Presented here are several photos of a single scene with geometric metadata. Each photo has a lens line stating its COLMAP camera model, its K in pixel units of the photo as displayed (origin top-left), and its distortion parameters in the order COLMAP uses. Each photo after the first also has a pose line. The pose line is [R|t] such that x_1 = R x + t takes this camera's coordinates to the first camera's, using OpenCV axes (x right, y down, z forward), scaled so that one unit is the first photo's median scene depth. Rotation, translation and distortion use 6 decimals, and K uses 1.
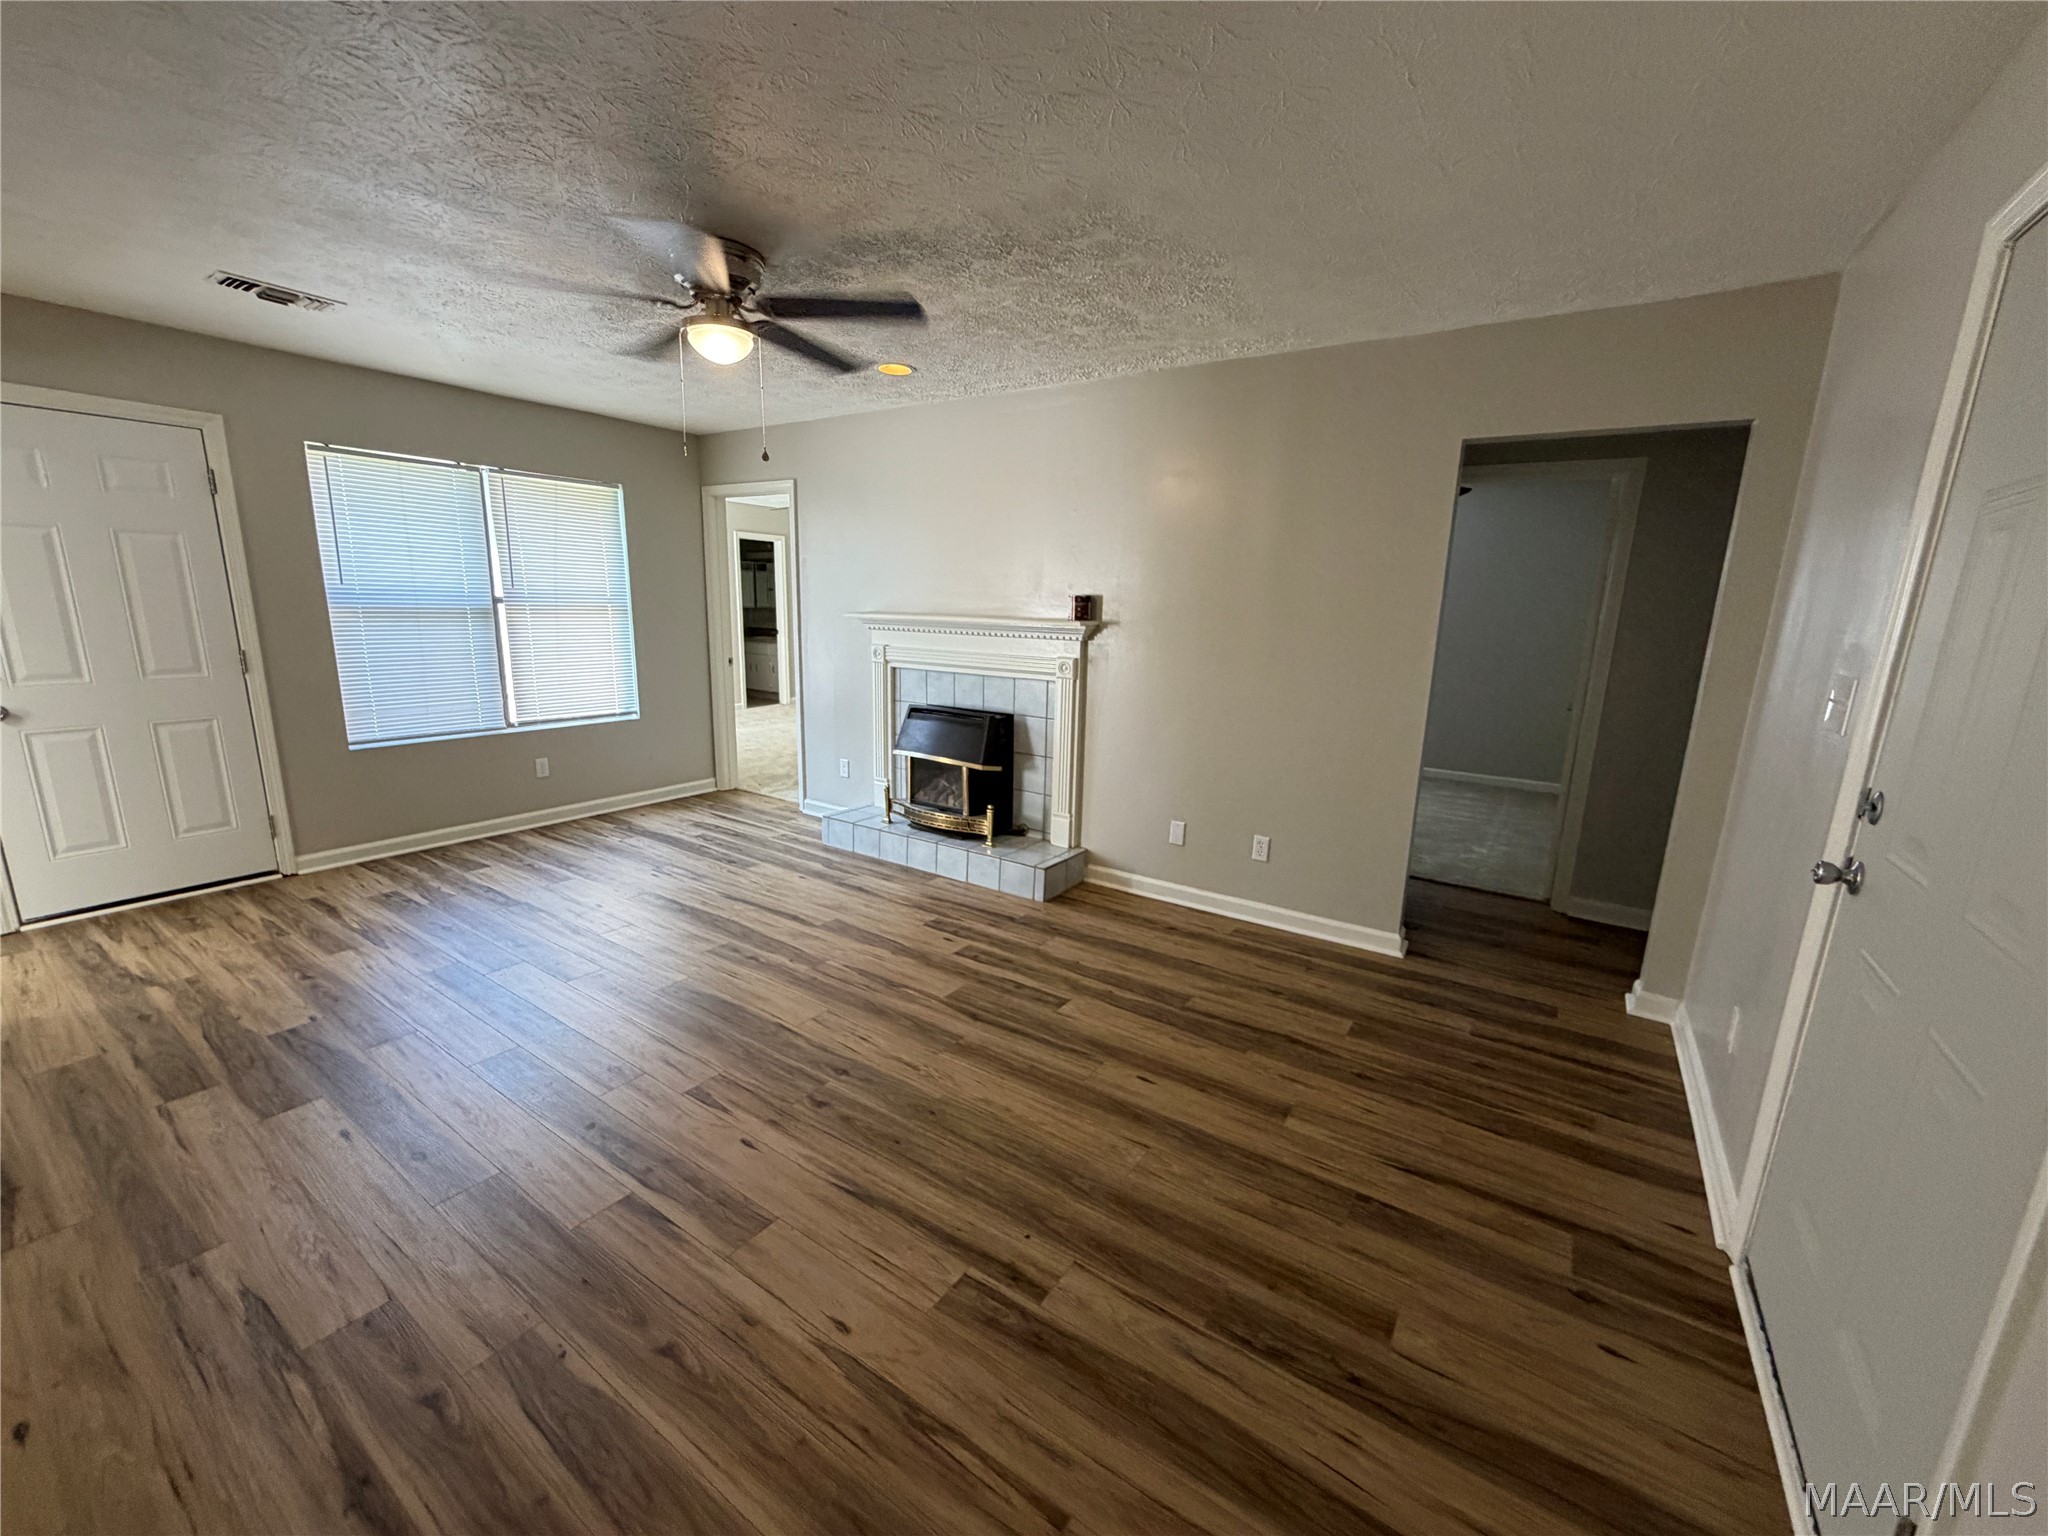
lens RADIAL K [[812.9, 0, 1036.8], [0, 812.9, 784.2], [0, 0, 1]] dist [-0.001035, 0.000174]
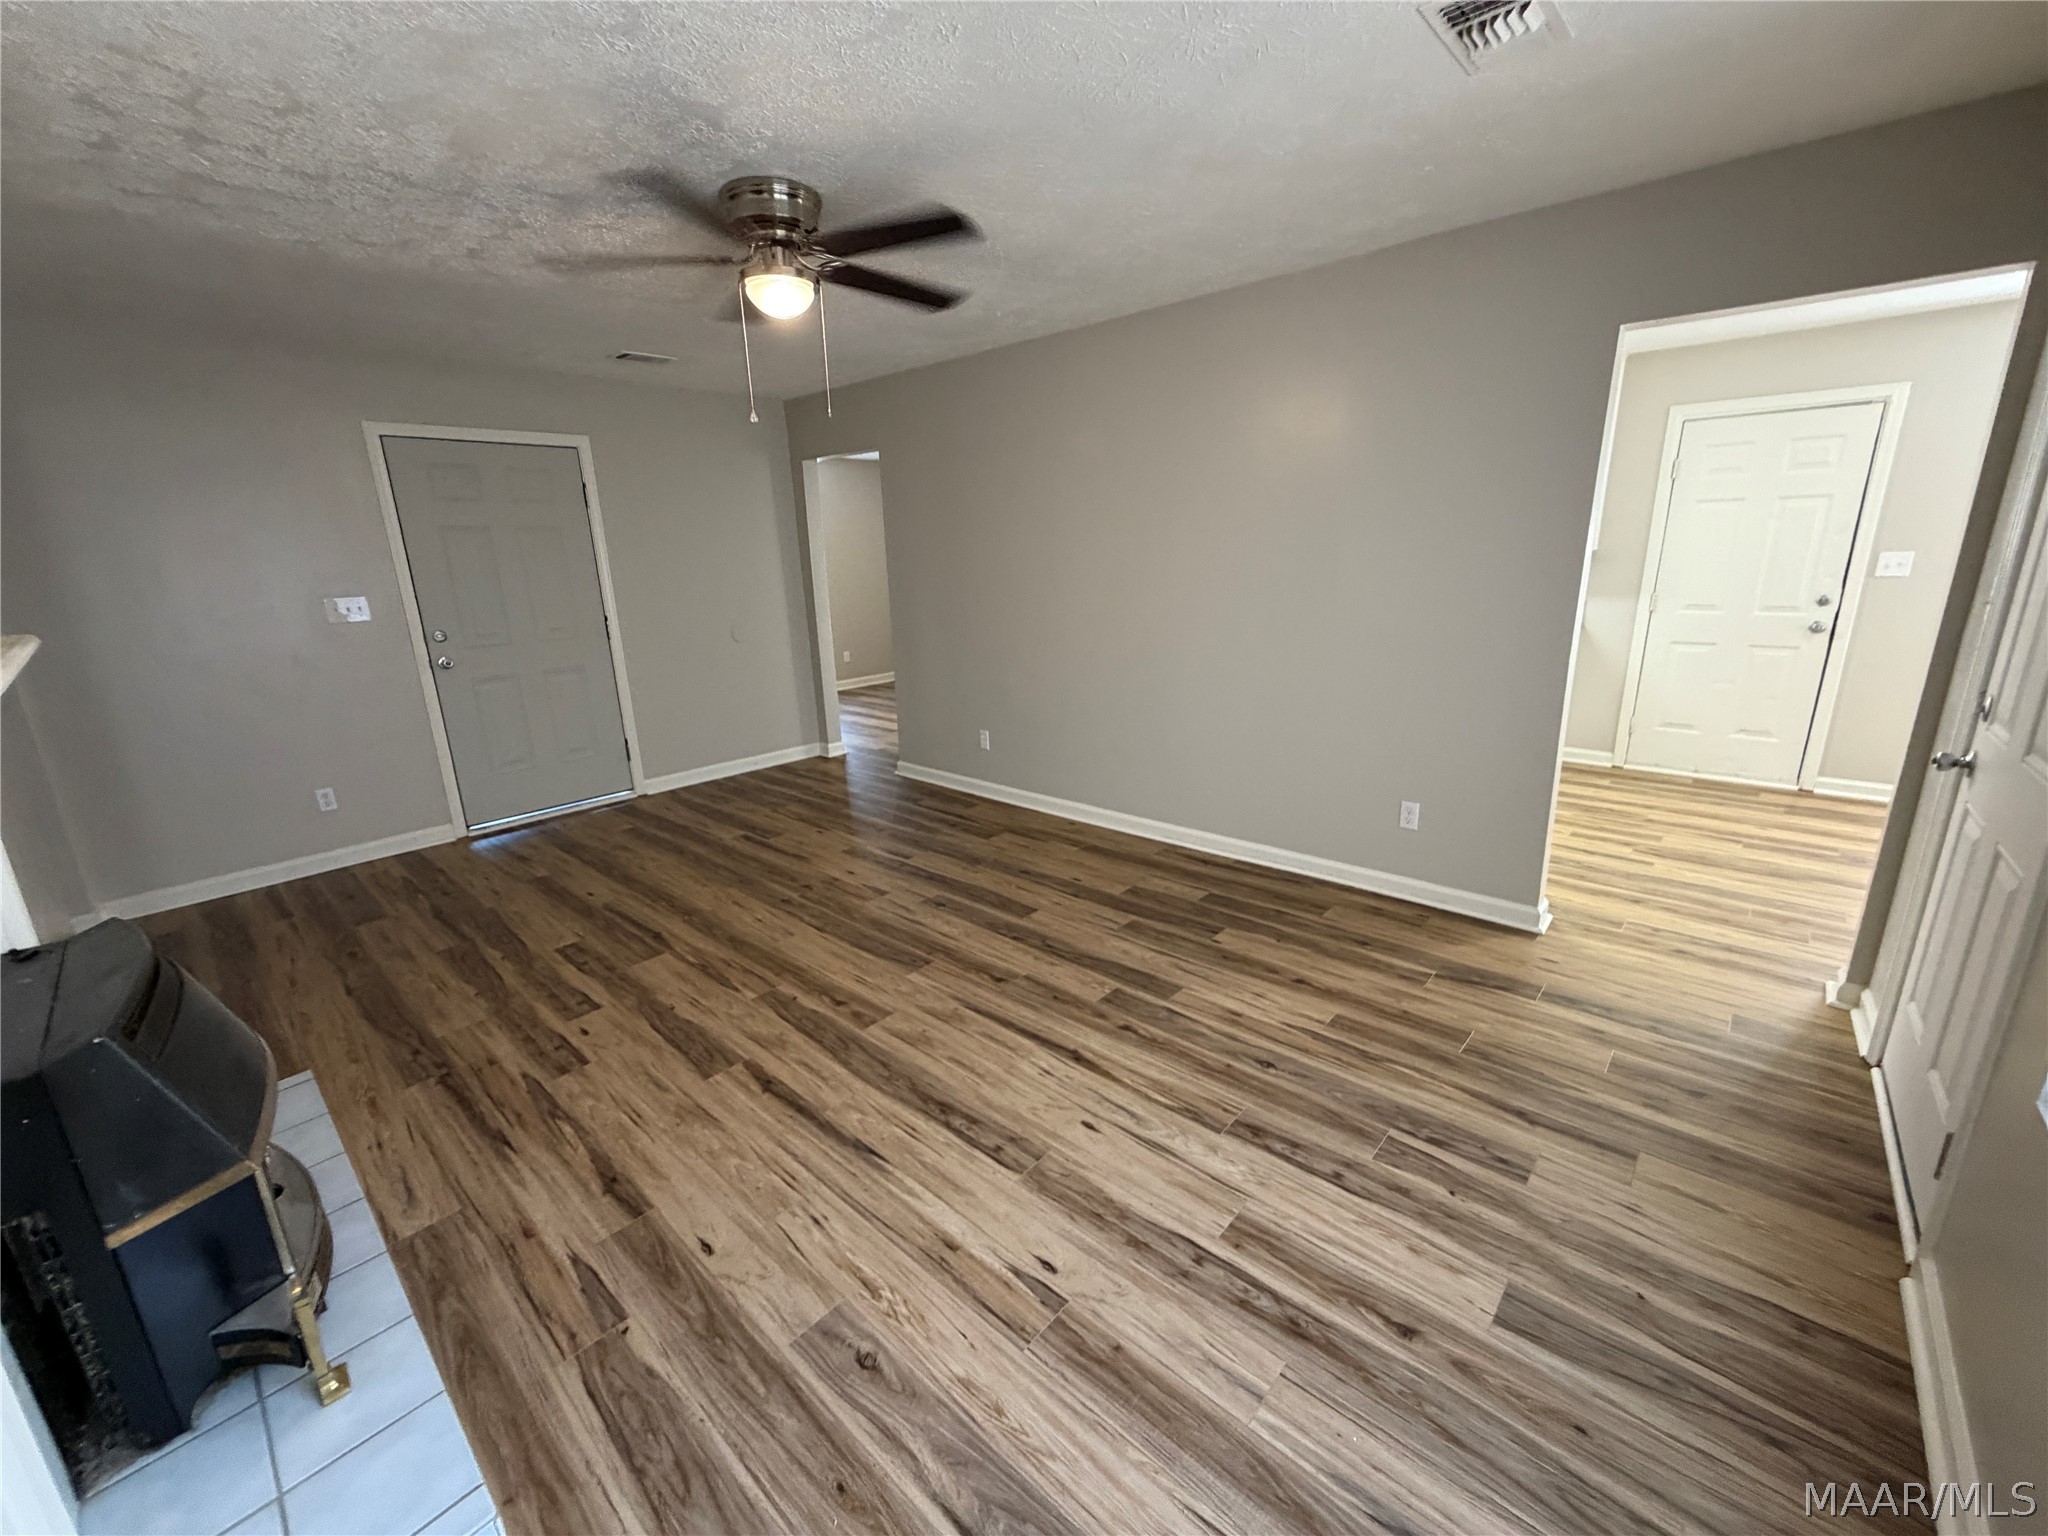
lens RADIAL K [[812.9, 0, 1021.1], [0, 812.9, 762.3], [0, 0, 1]] dist [-0.001035, 0.000174]
pose [[-0.988230, -0.038194, 0.148133, -0.577537], [0.034775, 0.886893, 0.460664, -0.340670], [-0.148973, 0.460393, -0.875126, 1.412169]]
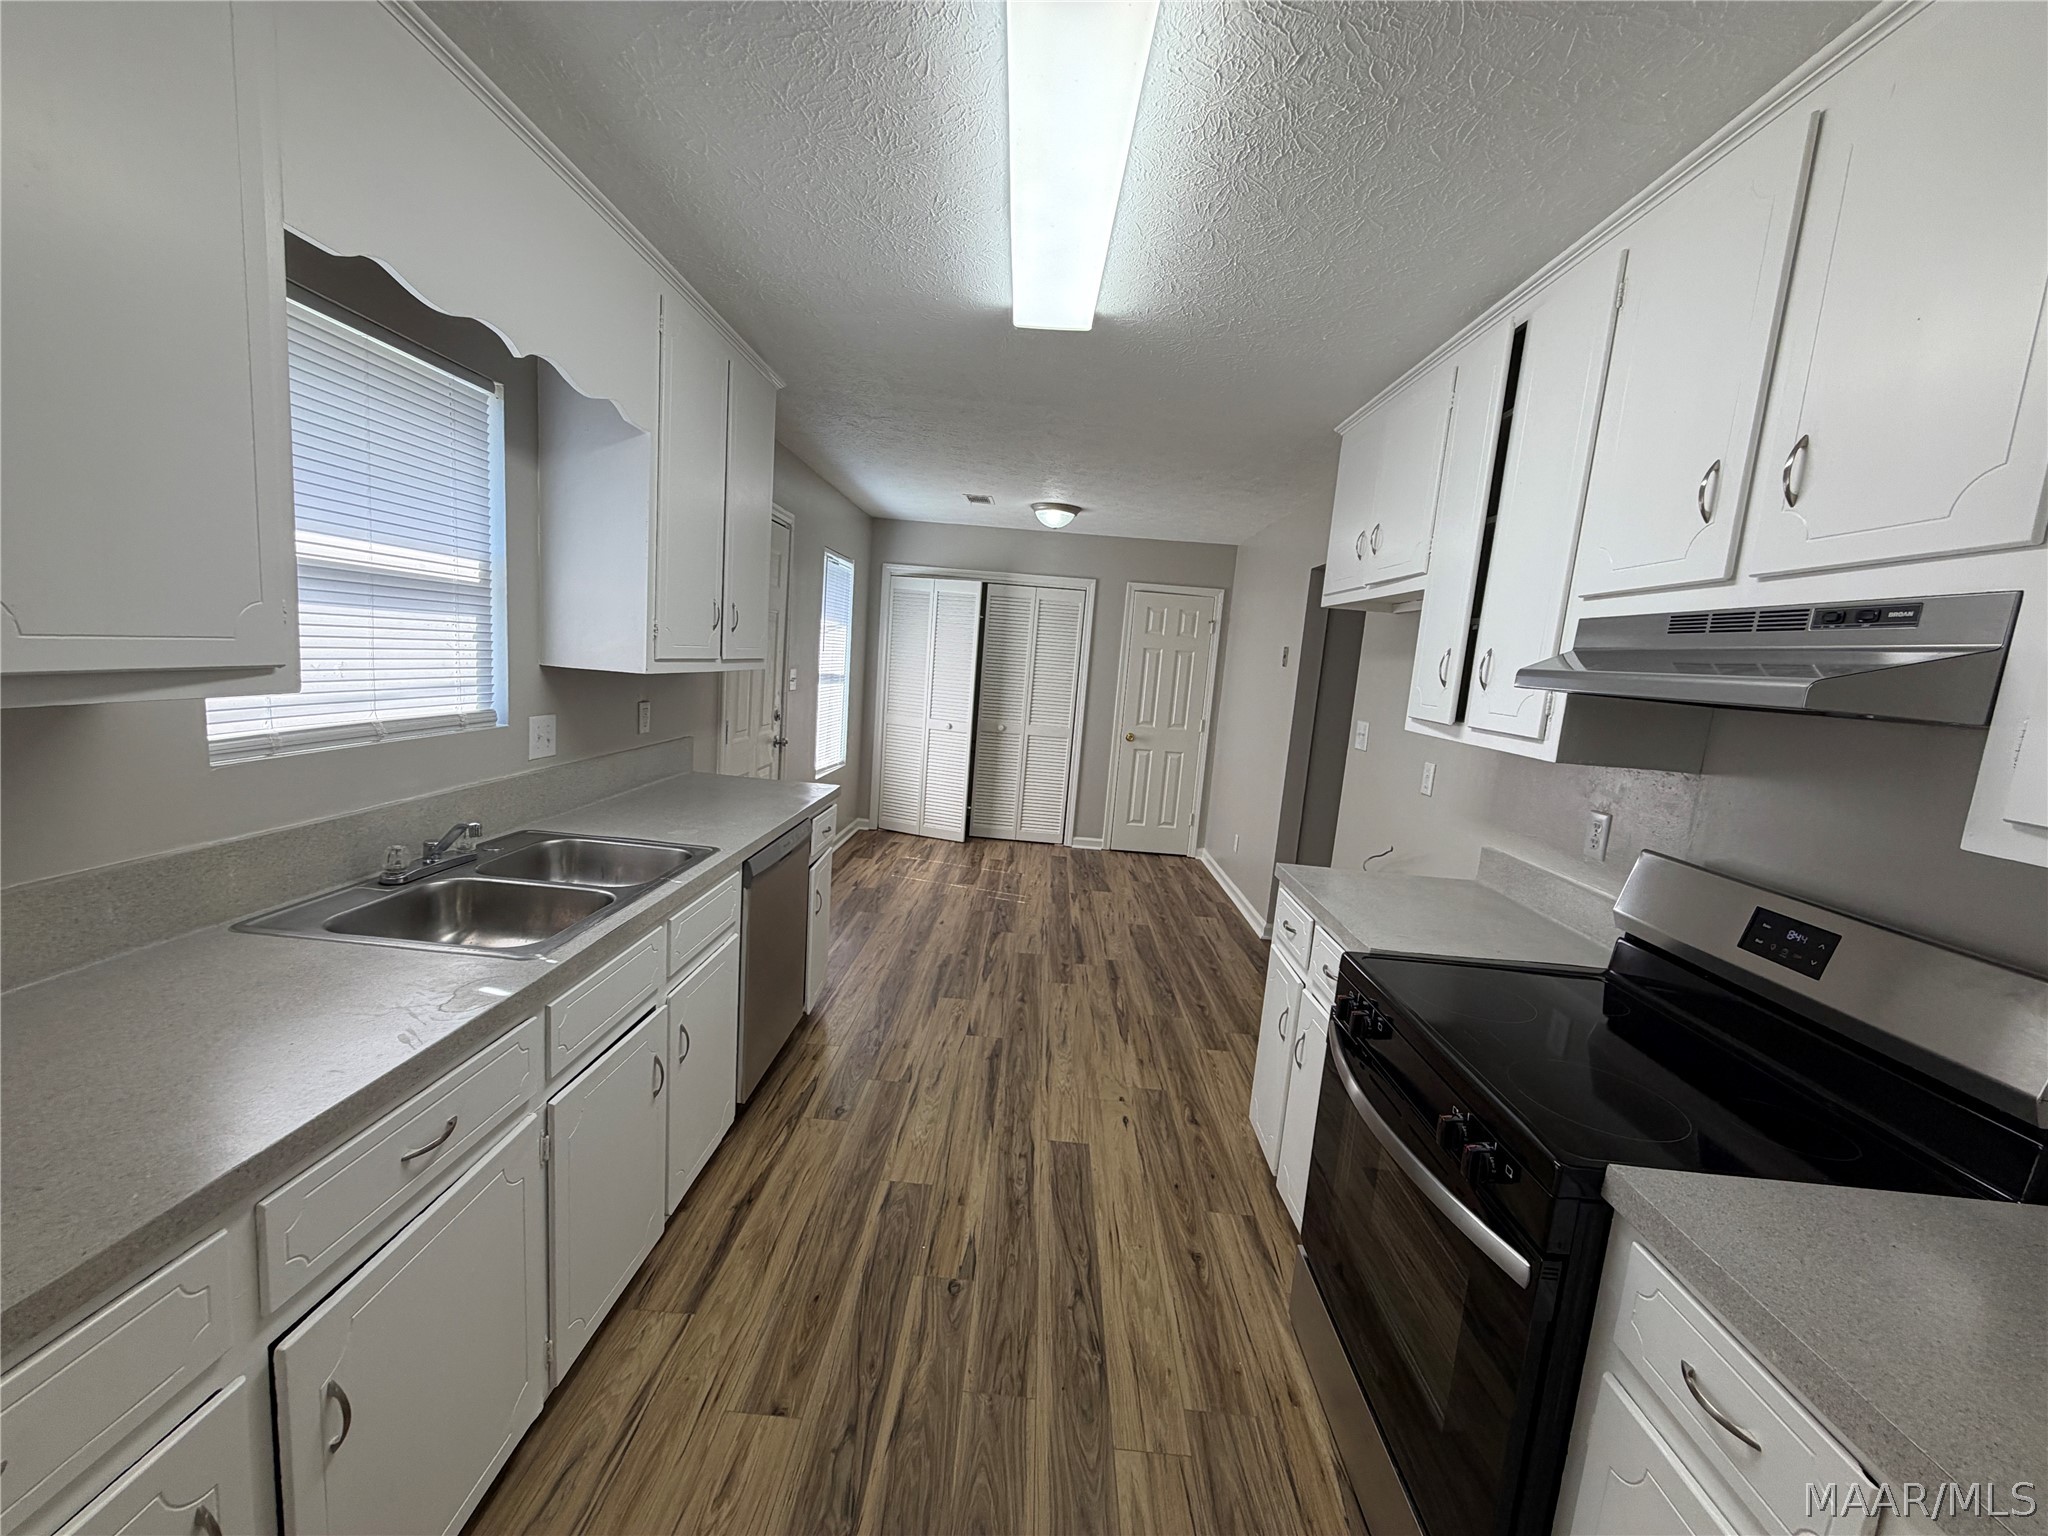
lens RADIAL K [[812.9, 0, 1021.4], [0, 812.9, 770.6], [0, 0, 1]] dist [-0.001035, 0.000174]
pose [[0.523790, 0.142495, -0.839845, -0.353314], [-0.254819, 0.966975, 0.005141, 0.029900], [0.812841, 0.211315, 0.542803, -0.298307]]
